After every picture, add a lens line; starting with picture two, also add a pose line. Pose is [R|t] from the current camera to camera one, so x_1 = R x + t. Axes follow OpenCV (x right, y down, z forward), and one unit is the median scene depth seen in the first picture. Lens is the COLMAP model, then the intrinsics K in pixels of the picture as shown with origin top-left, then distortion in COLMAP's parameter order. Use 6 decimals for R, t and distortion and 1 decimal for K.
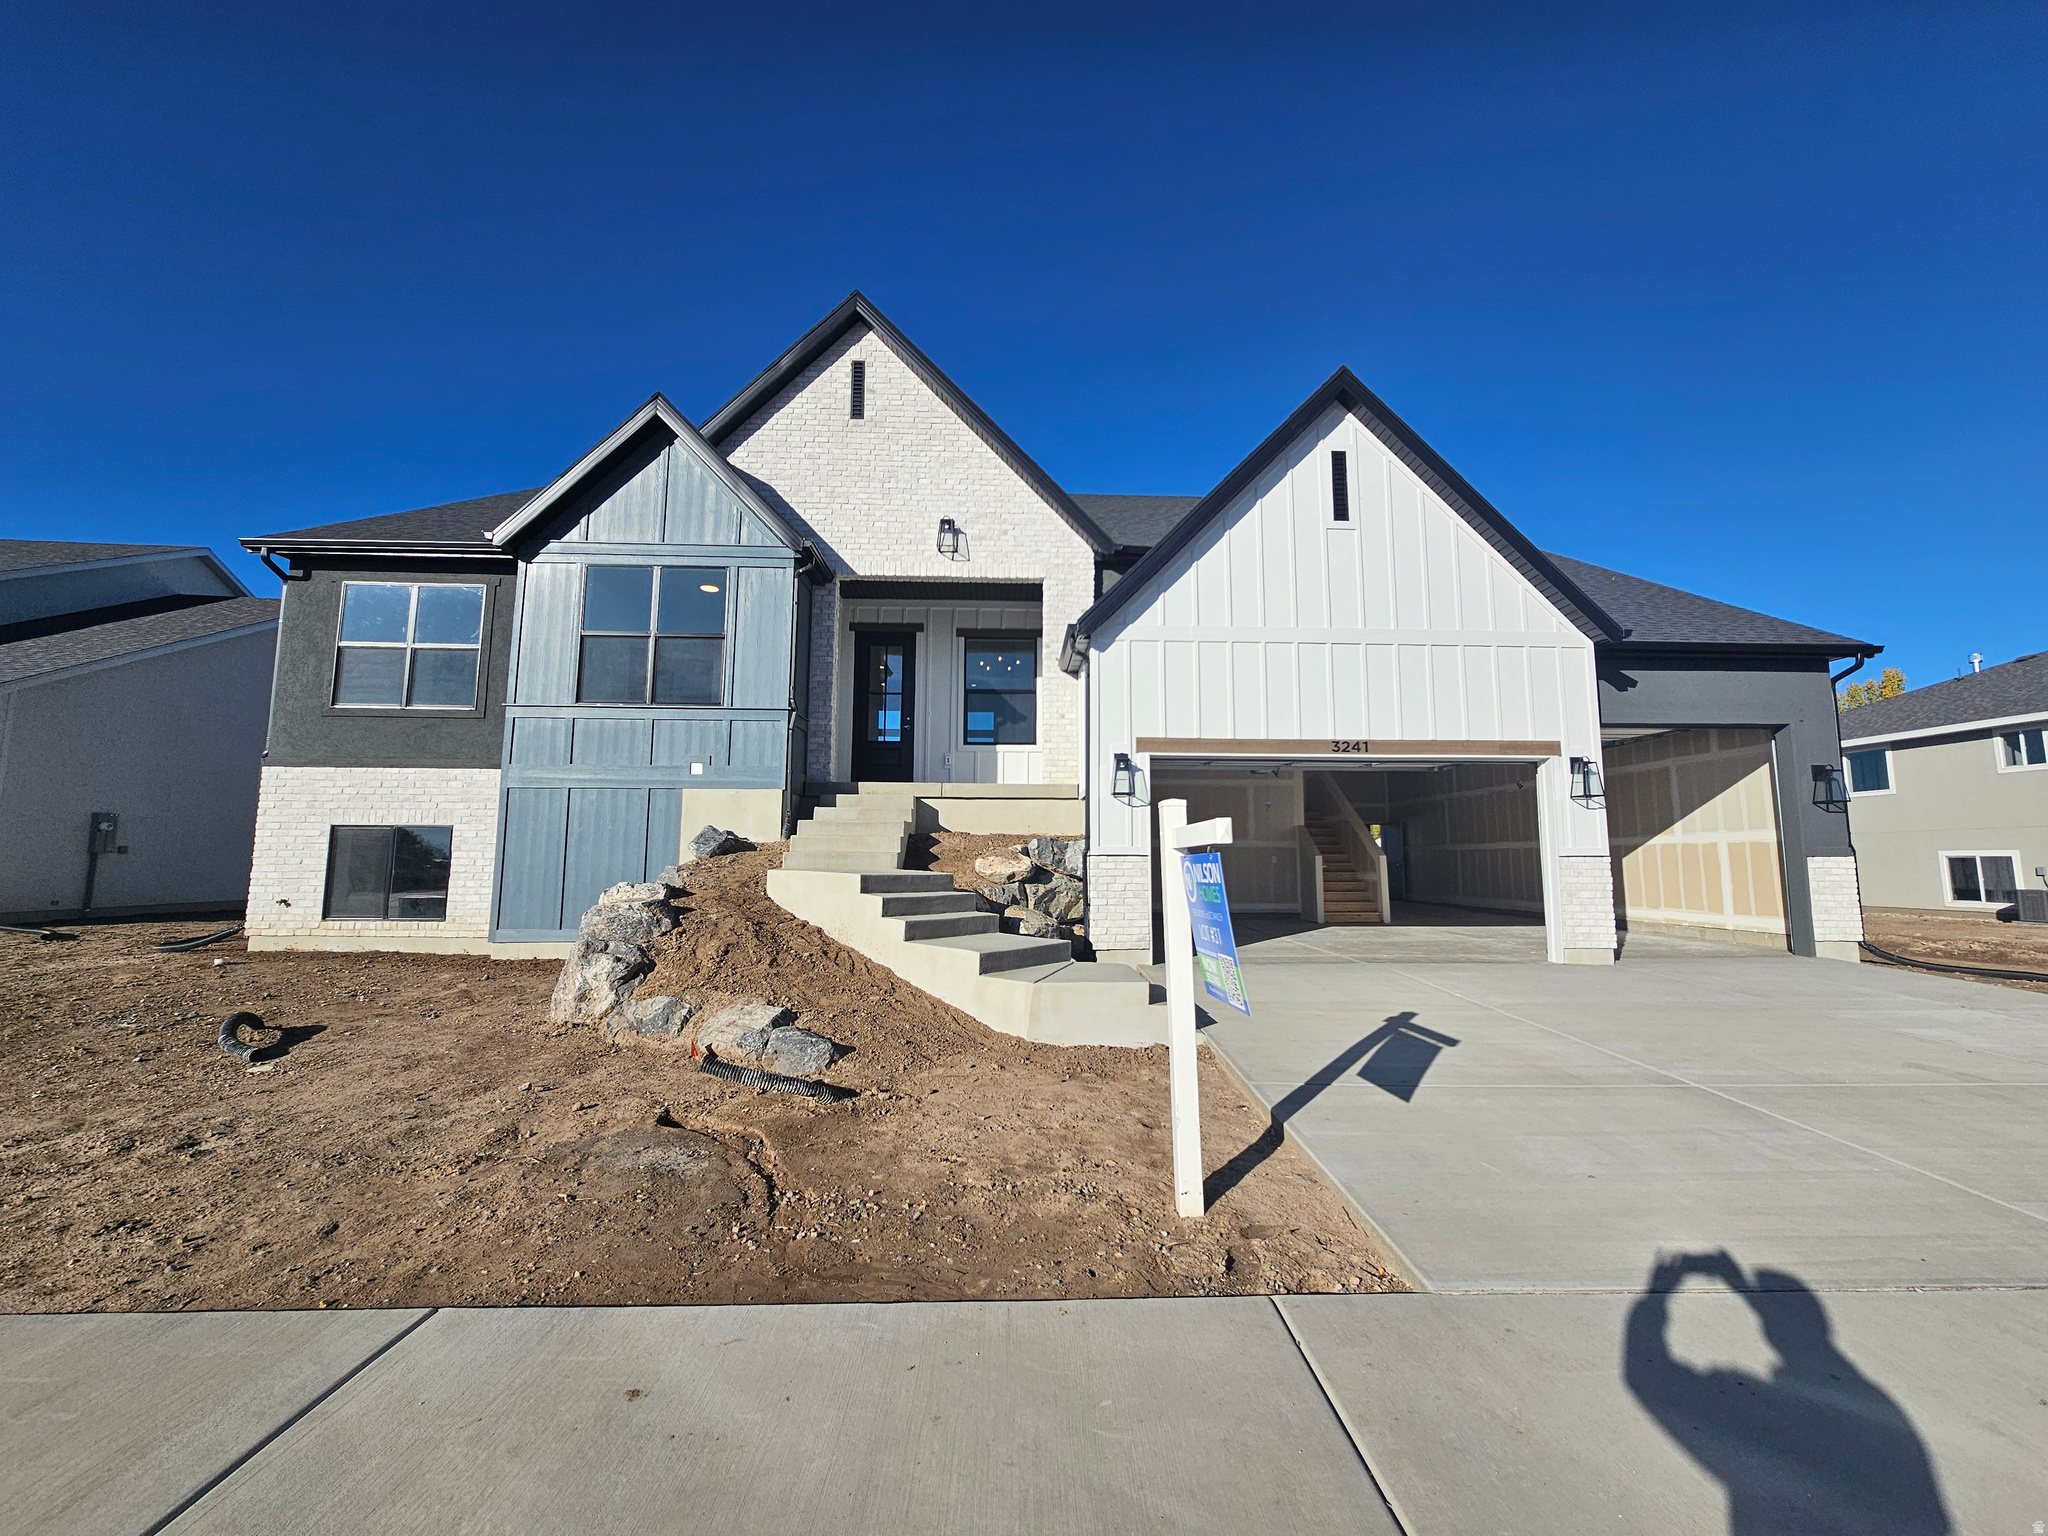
lens RADIAL K [[839.3, 0, 1026.2], [0, 839.3, 764.9], [0, 0, 1]] dist [-0.003862, 0.001264]
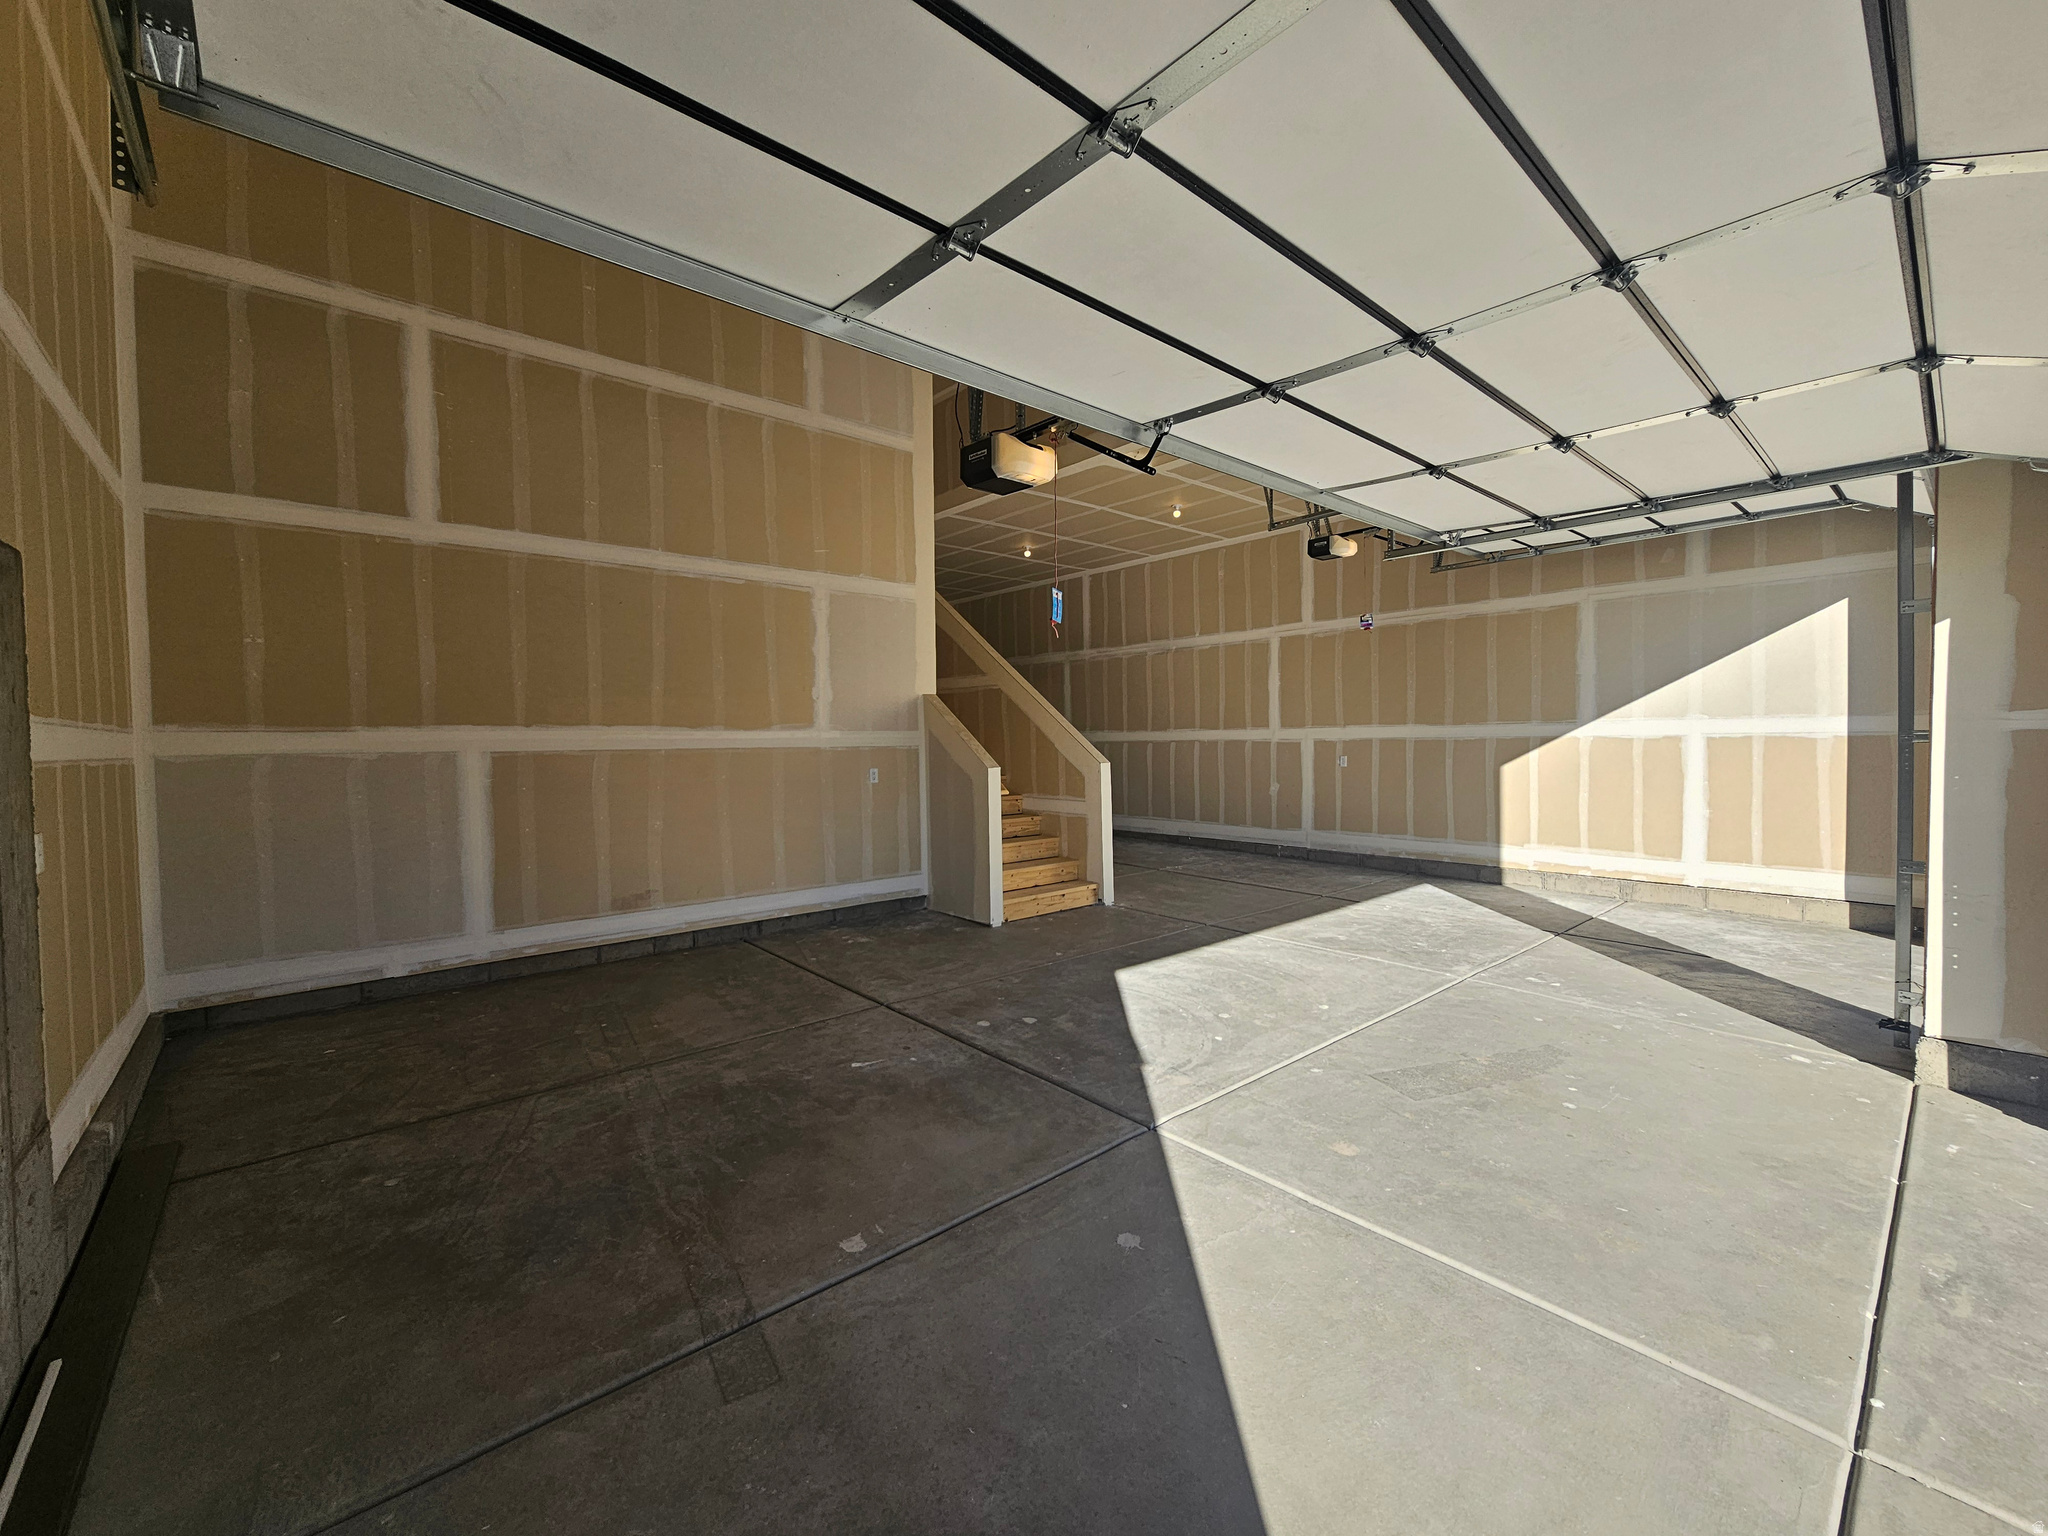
lens RADIAL K [[839.3, 0, 1042.7], [0, 839.3, 765.4], [0, 0, 1]] dist [-0.003862, 0.001264]
pose [[0.762664, -0.032230, 0.645991, 0.102400], [-0.061345, 0.990651, 0.121851, 0.058382], [-0.643879, -0.132560, 0.753557, 0.712922]]
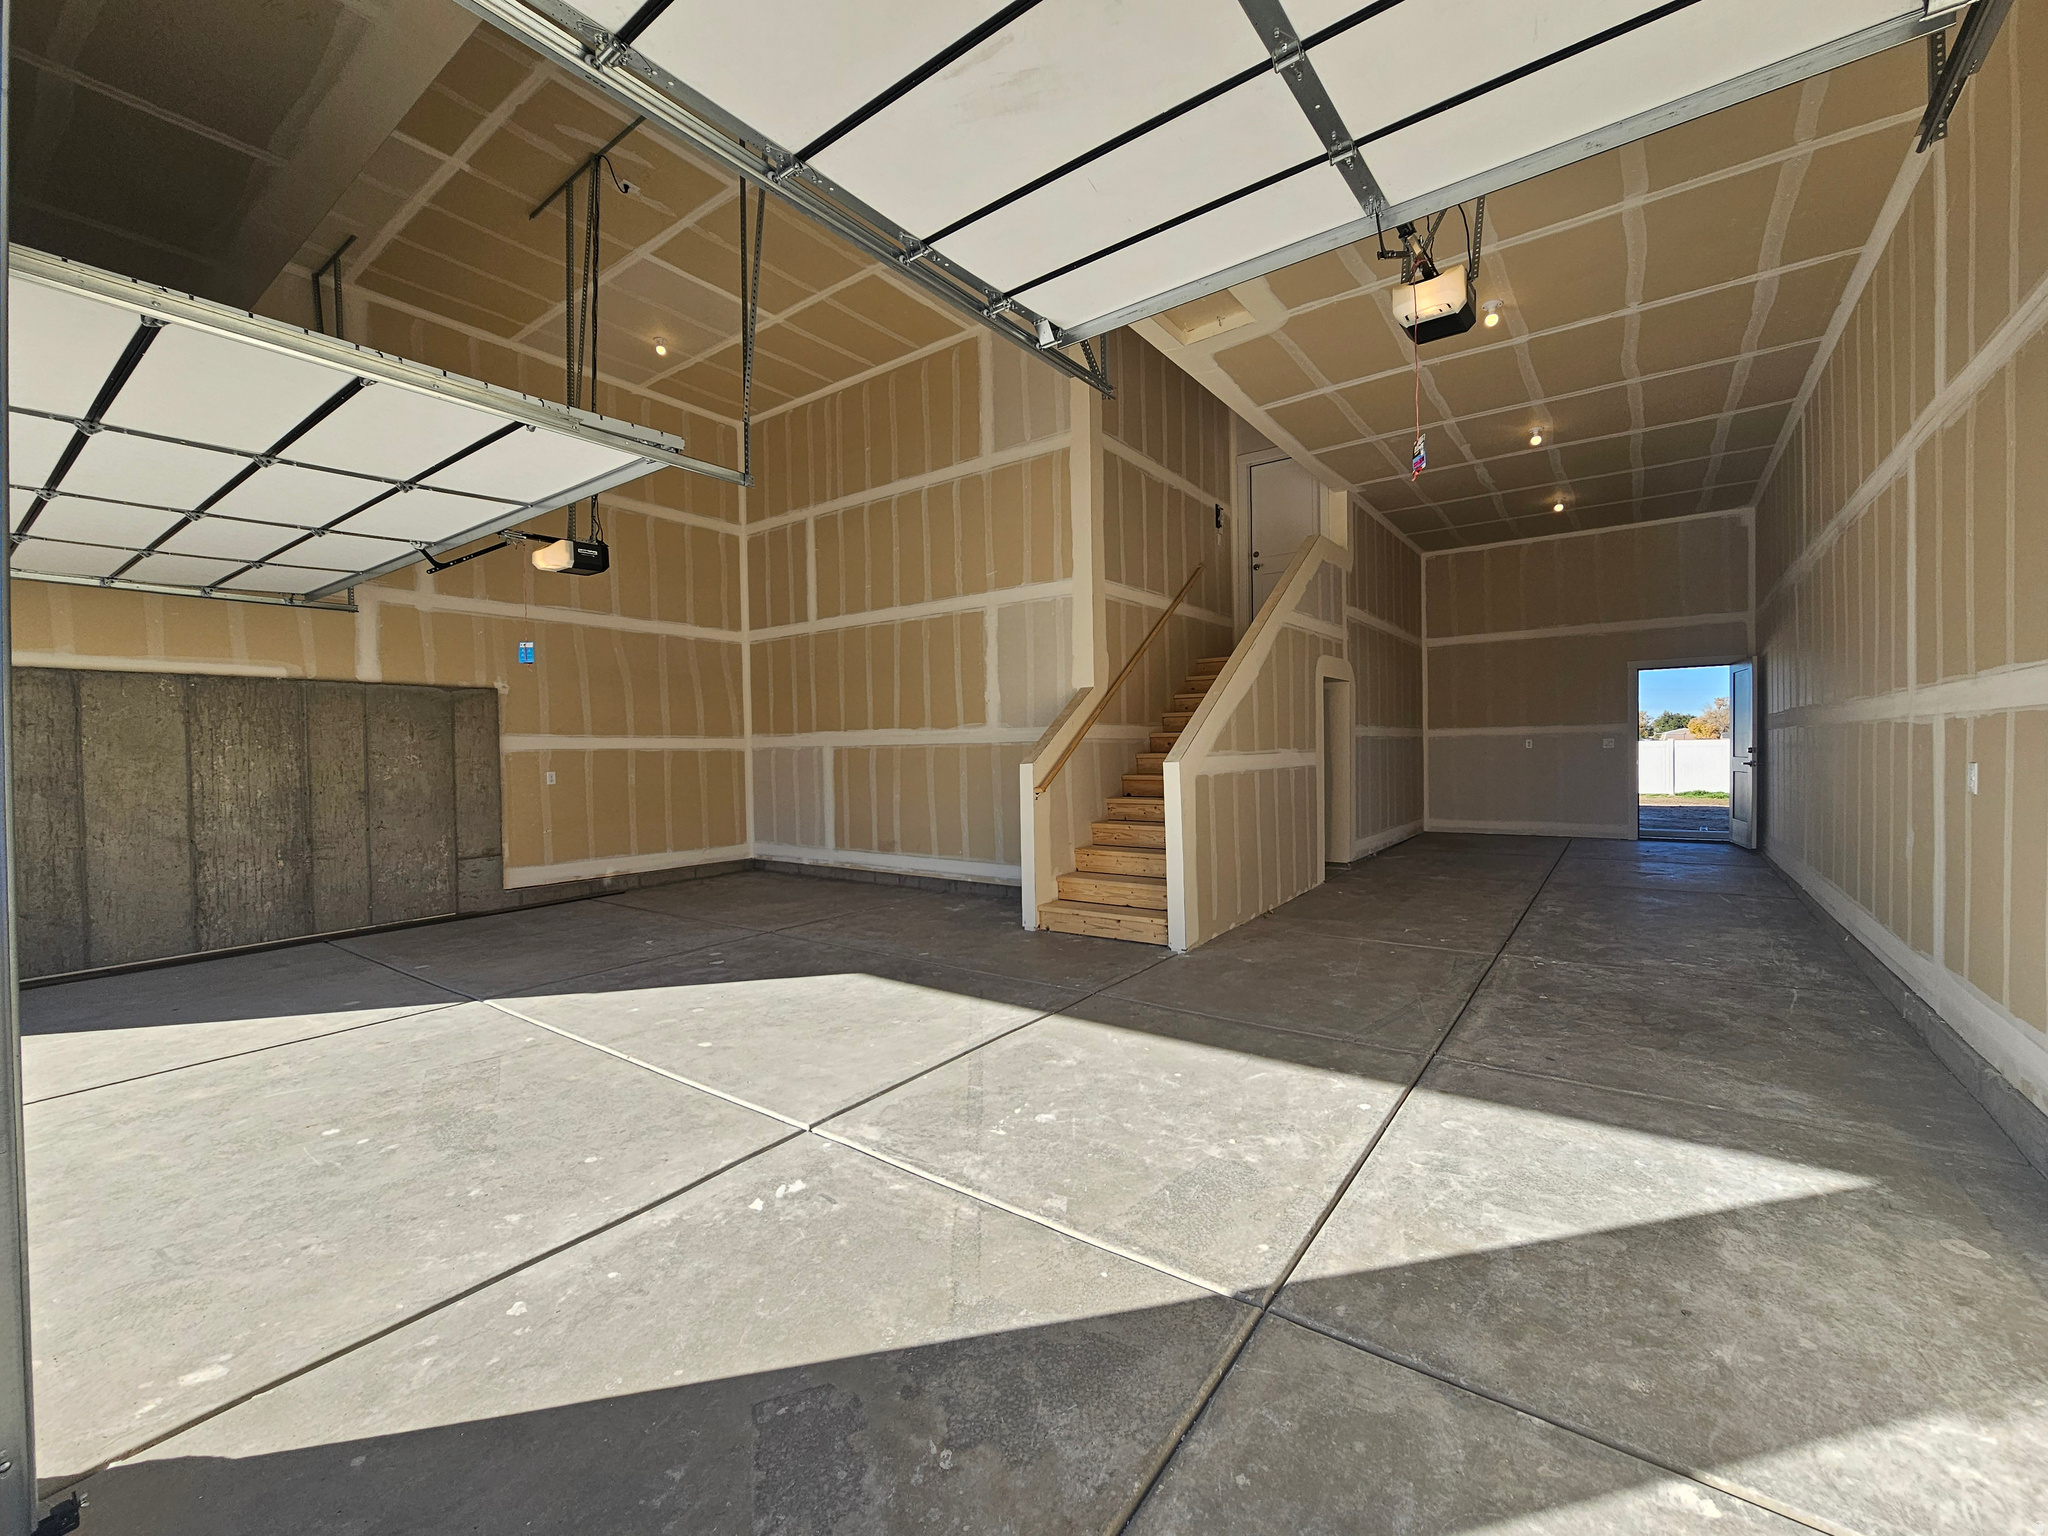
lens RADIAL K [[839.3, 0, 1041.1], [0, 839.3, 762.4], [0, 0, 1]] dist [-0.003862, 0.001264]
pose [[0.796453, -0.008472, -0.604641, 0.643984], [0.089886, 0.990452, 0.104523, 0.071370], [0.597983, -0.137596, 0.789610, 0.733985]]
